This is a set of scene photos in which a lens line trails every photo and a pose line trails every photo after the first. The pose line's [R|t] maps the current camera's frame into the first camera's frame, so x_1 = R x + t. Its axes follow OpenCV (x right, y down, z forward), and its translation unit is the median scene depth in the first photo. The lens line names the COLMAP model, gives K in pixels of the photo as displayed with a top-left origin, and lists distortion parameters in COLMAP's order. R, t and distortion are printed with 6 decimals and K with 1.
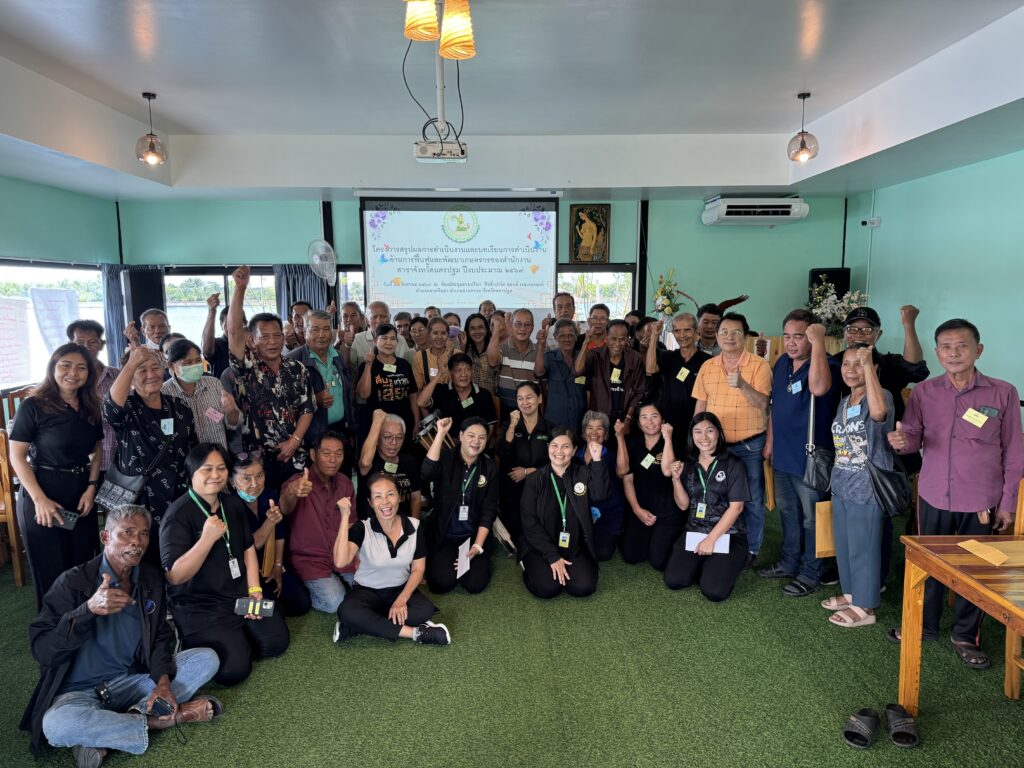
lens RADIAL K [[719.4, 0, 519.6], [0, 719.4, 403.5], [0, 0, 1]] dist [0.067899, -0.089942]
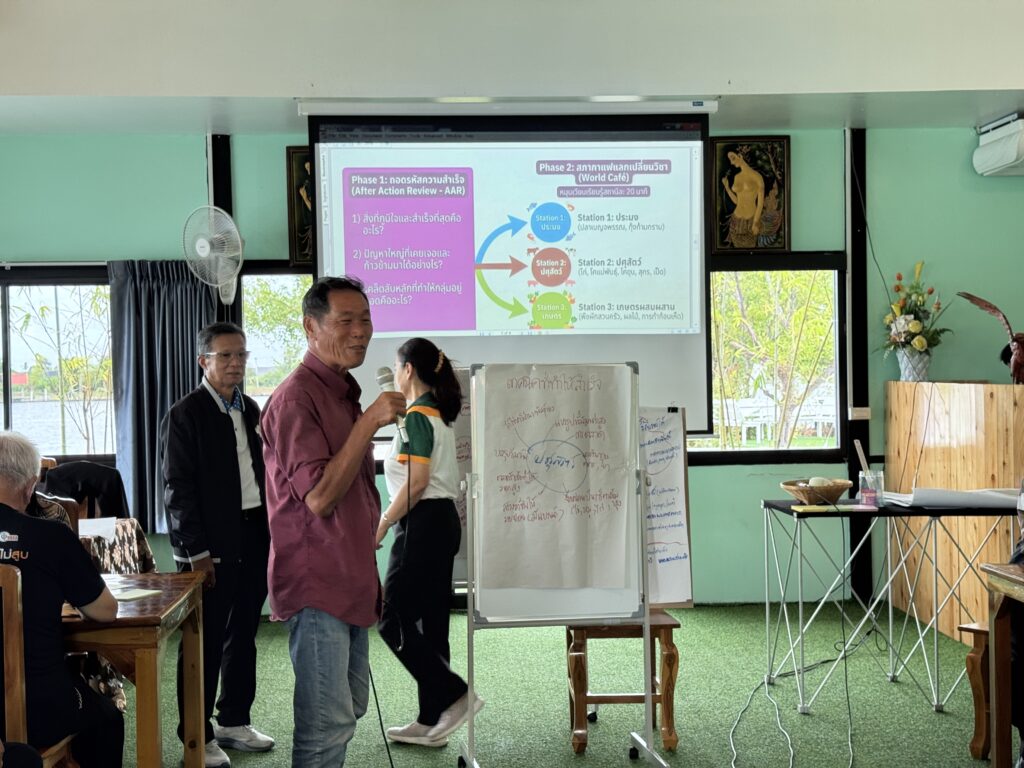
lens RADIAL K [[1437.8, 0, 518.3], [0, 1437.8, 385.5], [0, 0, 1]] dist [0.122845, 0.000000]
pose [[0.999300, -0.012965, 0.035090, -0.113180], [0.017814, 0.989763, -0.141604, 0.037984], [-0.032895, 0.142130, 0.989301, 0.046828]]
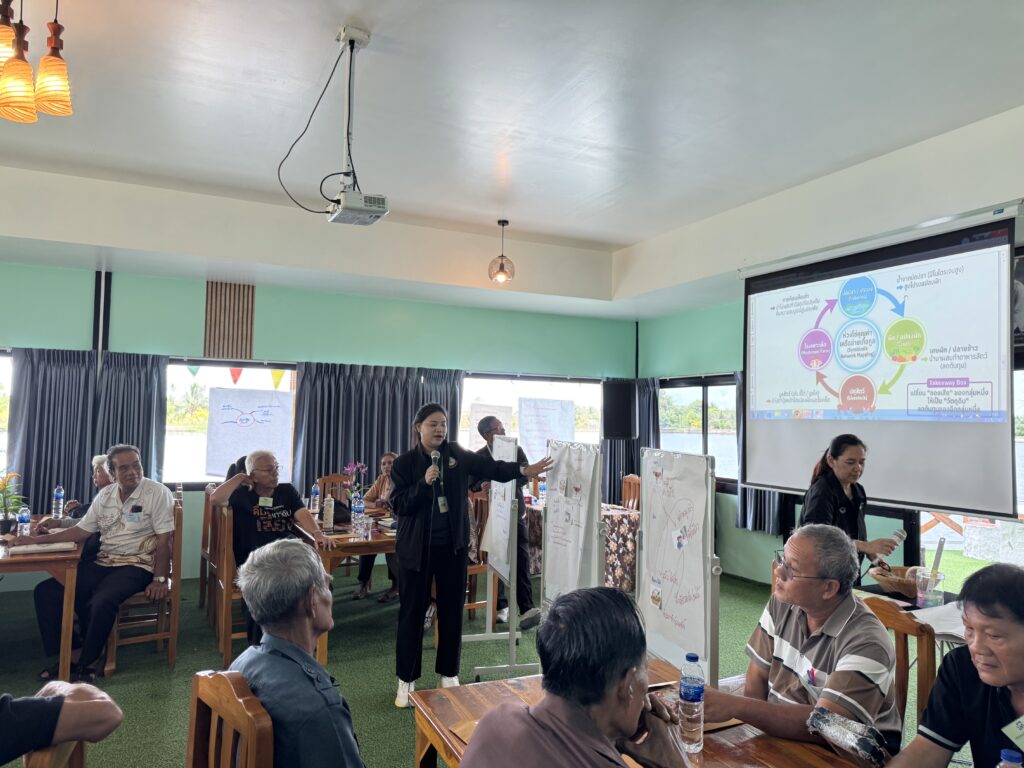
lens RADIAL K [[719.4, 0, 504.5], [0, 719.4, 388.9], [0, 0, 1]] dist [0.067899, -0.089942]
pose [[0.399452, -0.025876, -0.916389, 0.392986], [-0.159377, 0.982420, -0.097213, -0.047004], [0.902794, 0.184883, 0.388305, 0.468851]]
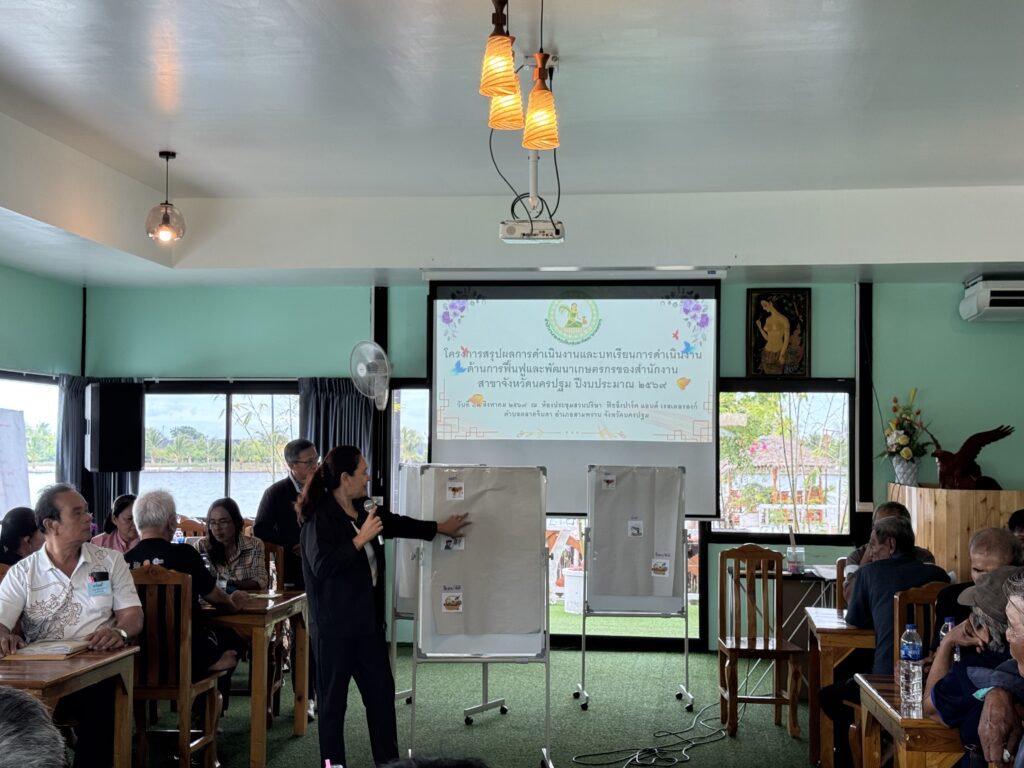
lens RADIAL K [[1437.8, 0, 513.3], [0, 1437.8, 389.1], [0, 0, 1]] dist [0.122845, 0.000000]
pose [[0.989198, 0.007700, -0.146382, 0.060081], [-0.036178, 0.980552, -0.192898, 0.078654], [0.142050, 0.196110, 0.970238, -0.300631]]
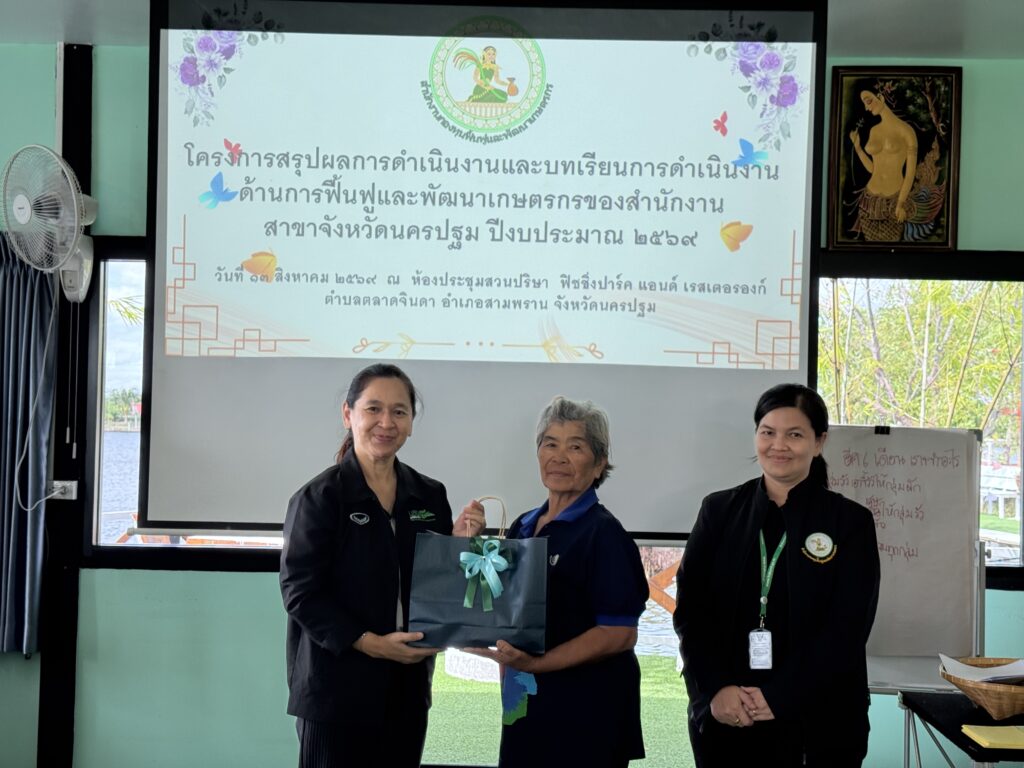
lens RADIAL K [[1437.8, 0, 521.0], [0, 1437.8, 389.0], [0, 0, 1]] dist [0.122845, 0.000000]
pose [[0.998204, 0.026486, -0.053725, -0.032851], [-0.035364, 0.984514, -0.171703, -0.024044], [0.048345, 0.173295, 0.983683, 0.441874]]
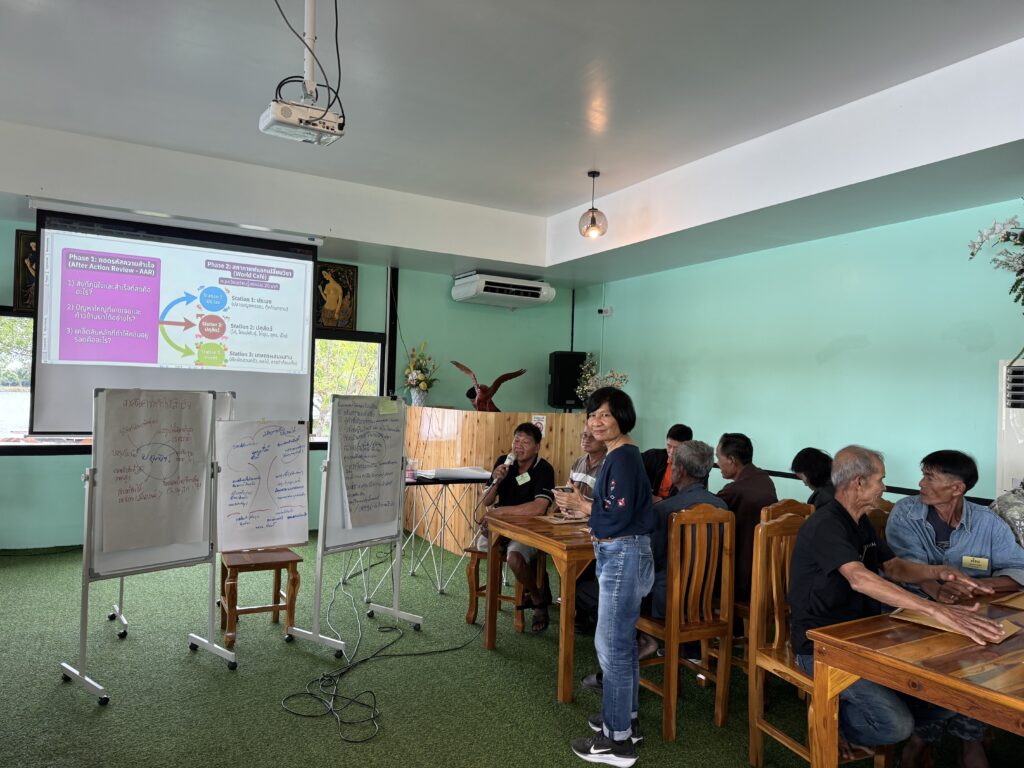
lens RADIAL K [[719.4, 0, 520.1], [0, 719.4, 386.3], [0, 0, 1]] dist [0.067899, -0.089942]
pose [[0.878380, 0.037640, 0.476479, -0.135554], [0.037398, 0.988426, -0.147024, 0.011595], [-0.476498, 0.146963, 0.866805, 0.171620]]
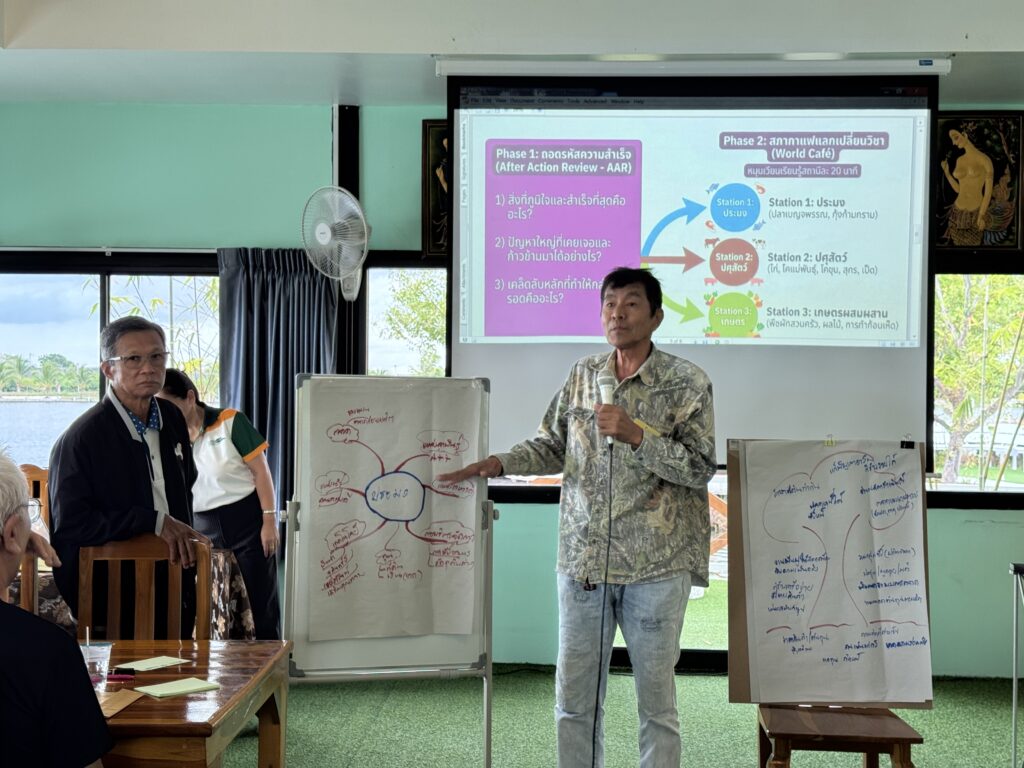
lens RADIAL K [[1437.8, 0, 510.4], [0, 1437.8, 387.1], [0, 0, 1]] dist [0.122845, 0.000000]
pose [[0.997740, 0.016019, -0.065256, -0.126406], [-0.025616, 0.988504, -0.149009, 0.012265], [0.062119, 0.150344, 0.986680, 0.211199]]
